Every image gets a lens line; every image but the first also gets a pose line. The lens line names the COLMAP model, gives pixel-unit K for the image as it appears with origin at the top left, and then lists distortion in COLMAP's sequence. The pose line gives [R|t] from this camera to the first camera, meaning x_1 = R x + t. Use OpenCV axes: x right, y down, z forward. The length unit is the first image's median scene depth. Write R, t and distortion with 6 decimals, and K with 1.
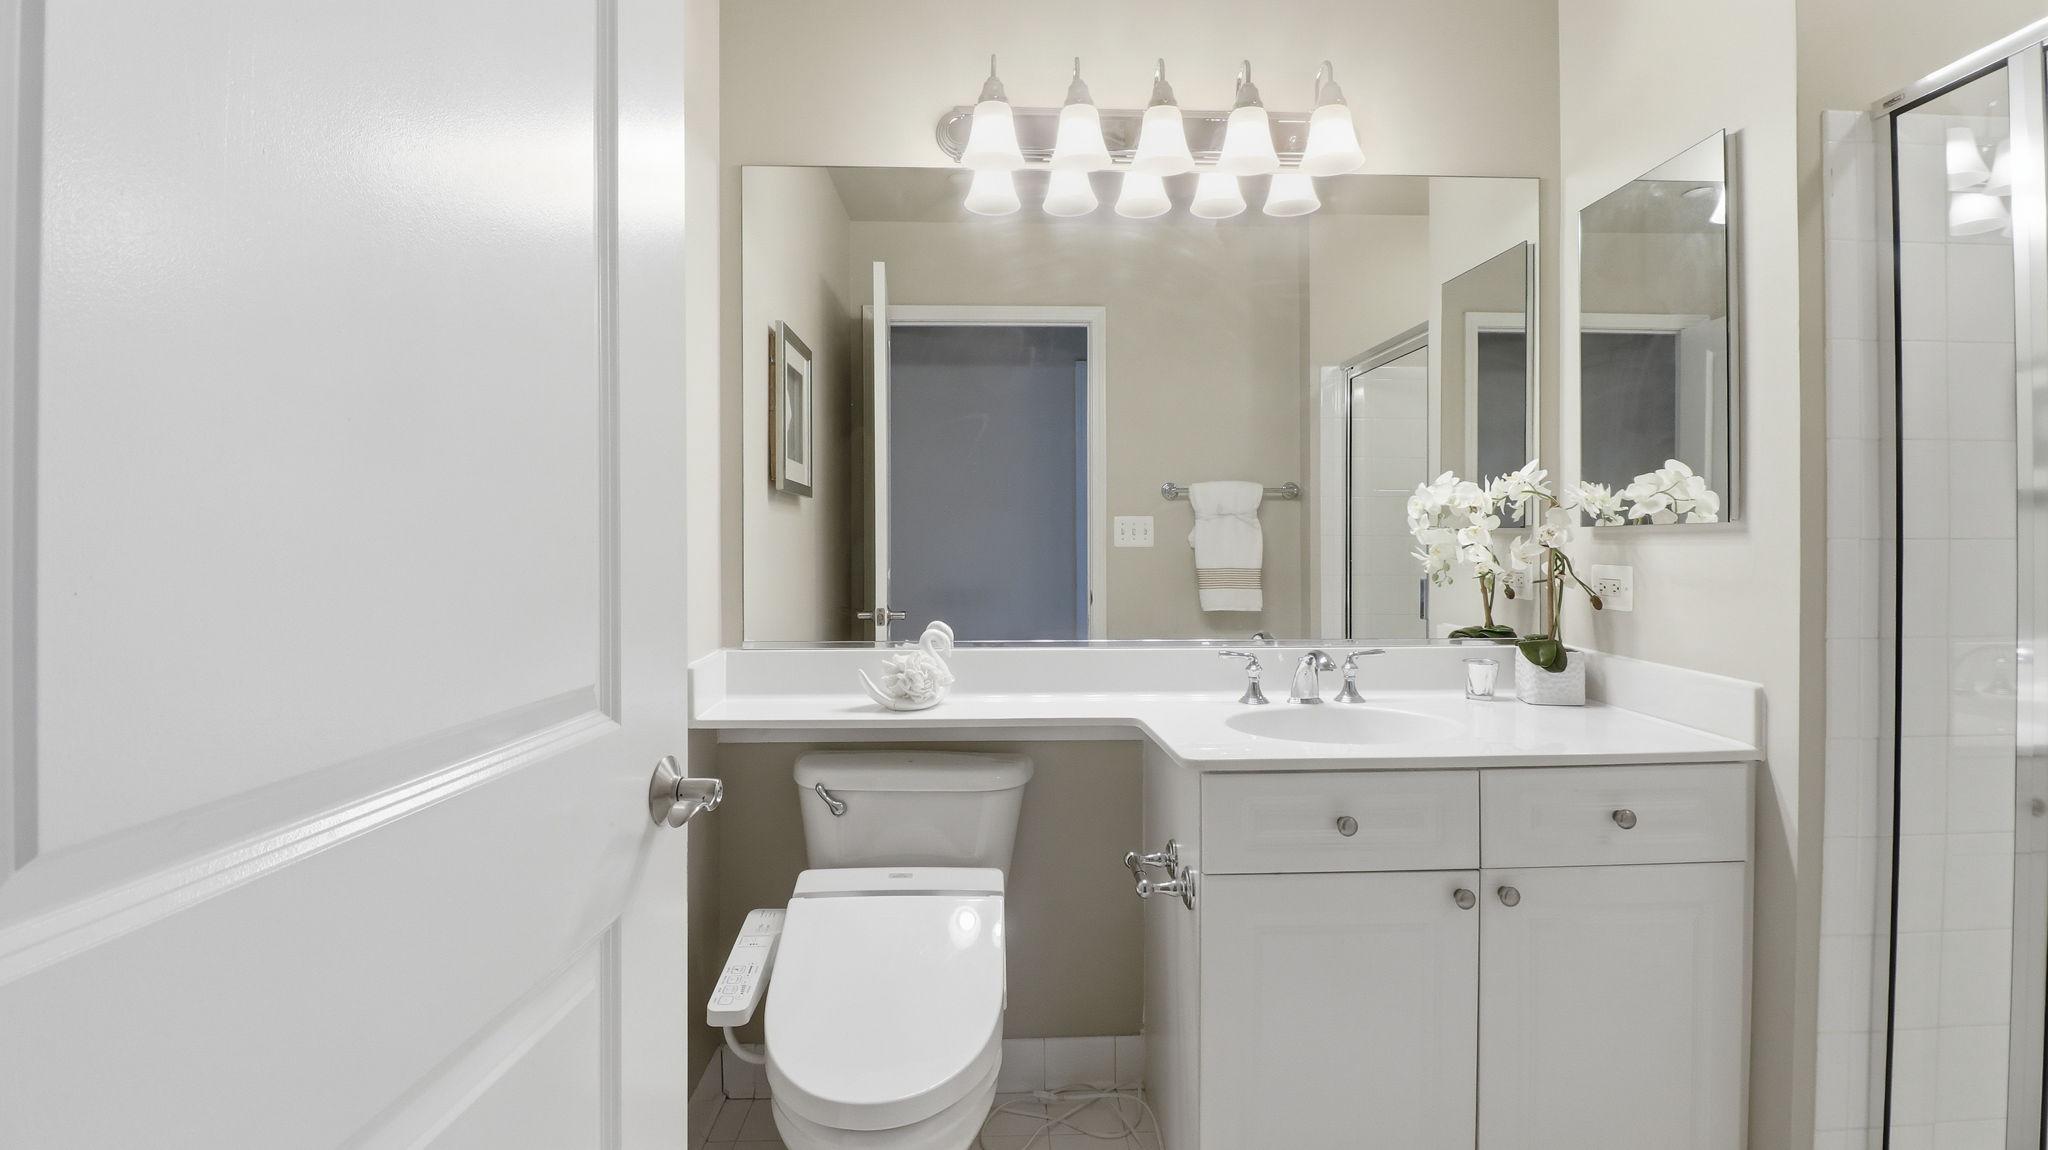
lens RADIAL K [[993.5, 0, 1030.2], [0, 993.5, 518.8], [0, 0, 1]] dist [-0.000454, -0.013868]
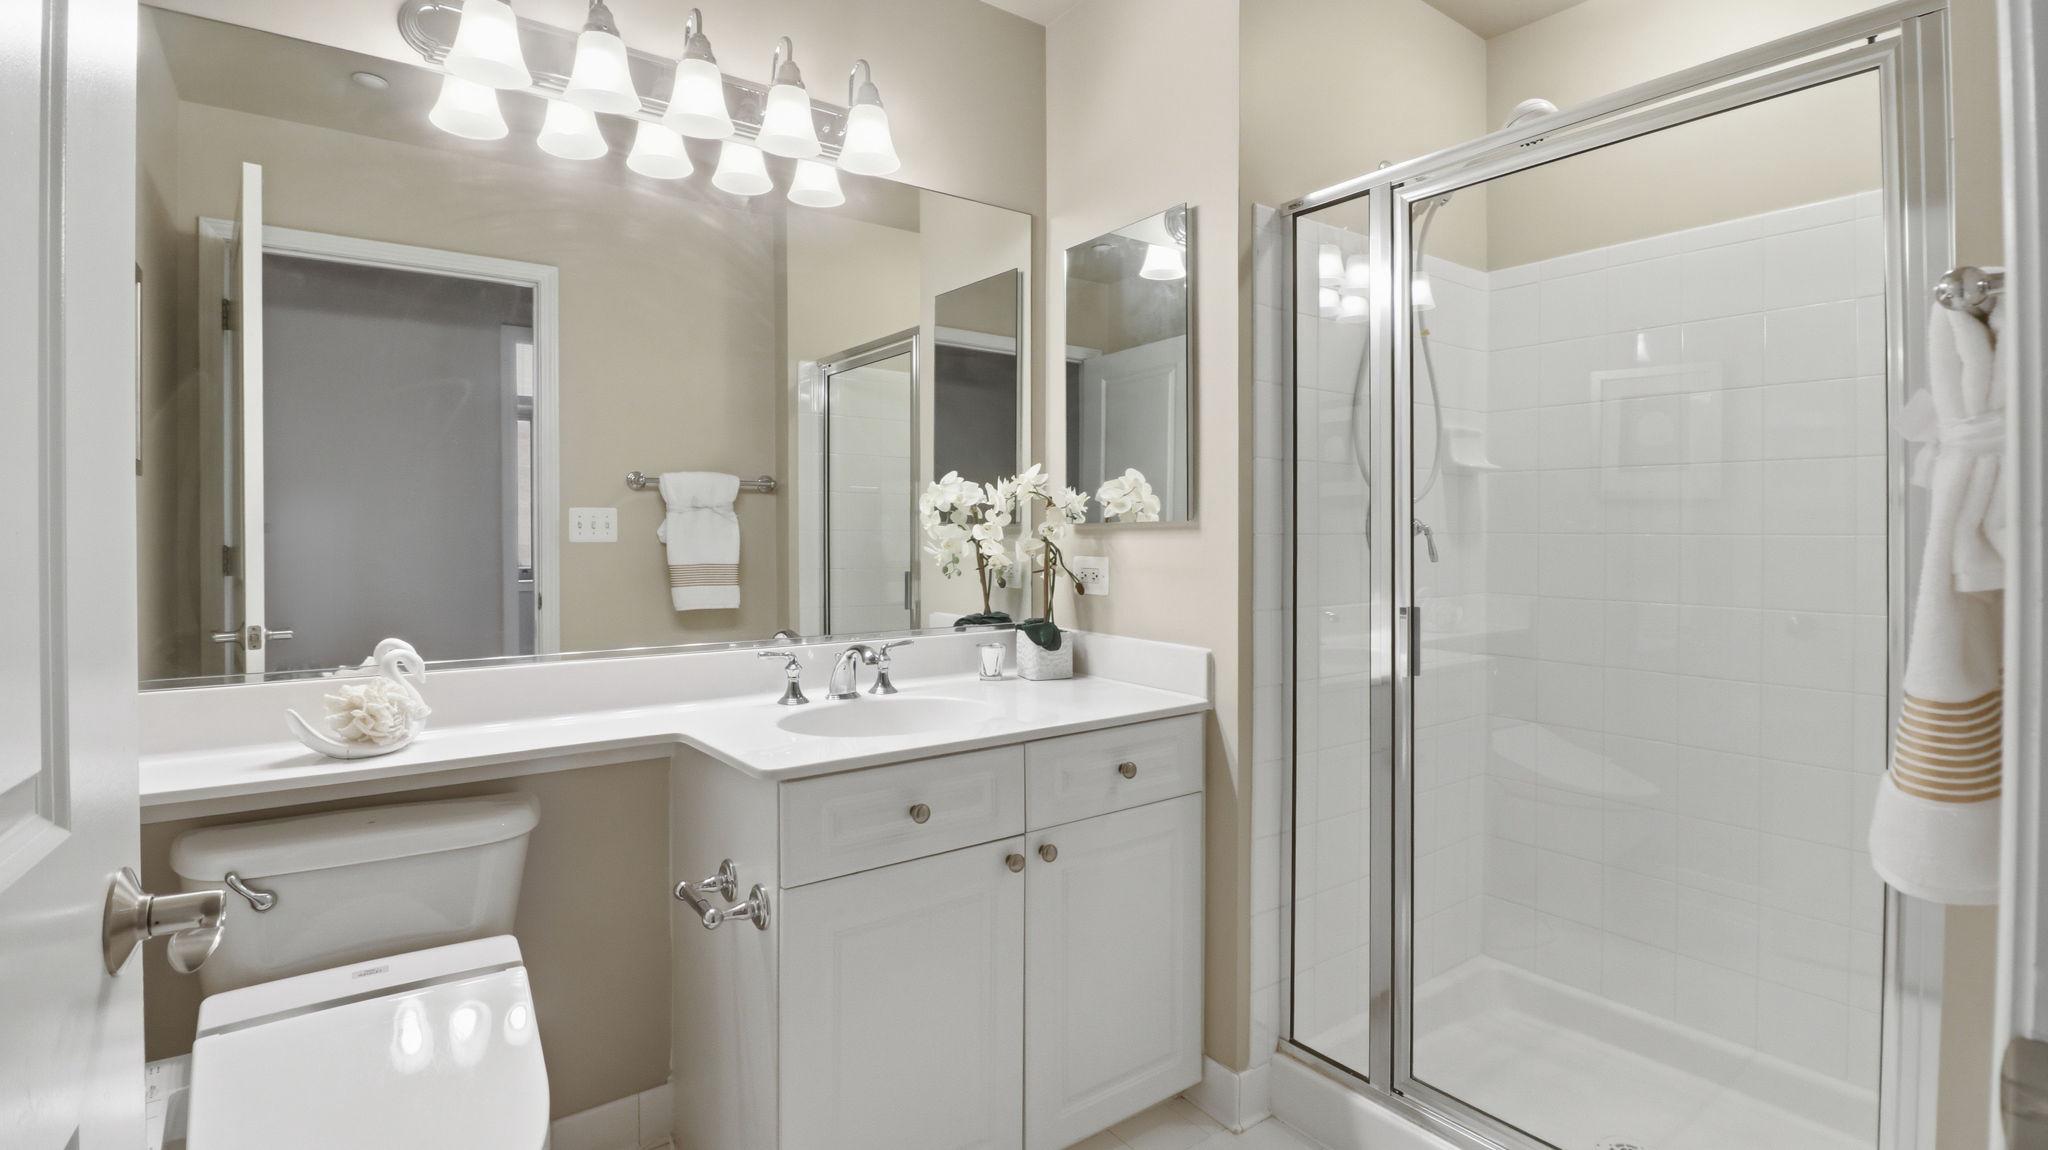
lens RADIAL K [[993.5, 0, 1030.2], [0, 993.5, 518.8], [0, 0, 1]] dist [-0.000454, -0.013868]
pose [[0.817383, 0.008590, 0.576030, -0.145790], [-0.012098, 0.999924, 0.002257, 0.000553], [-0.575967, -0.008813, 0.817425, 0.078143]]
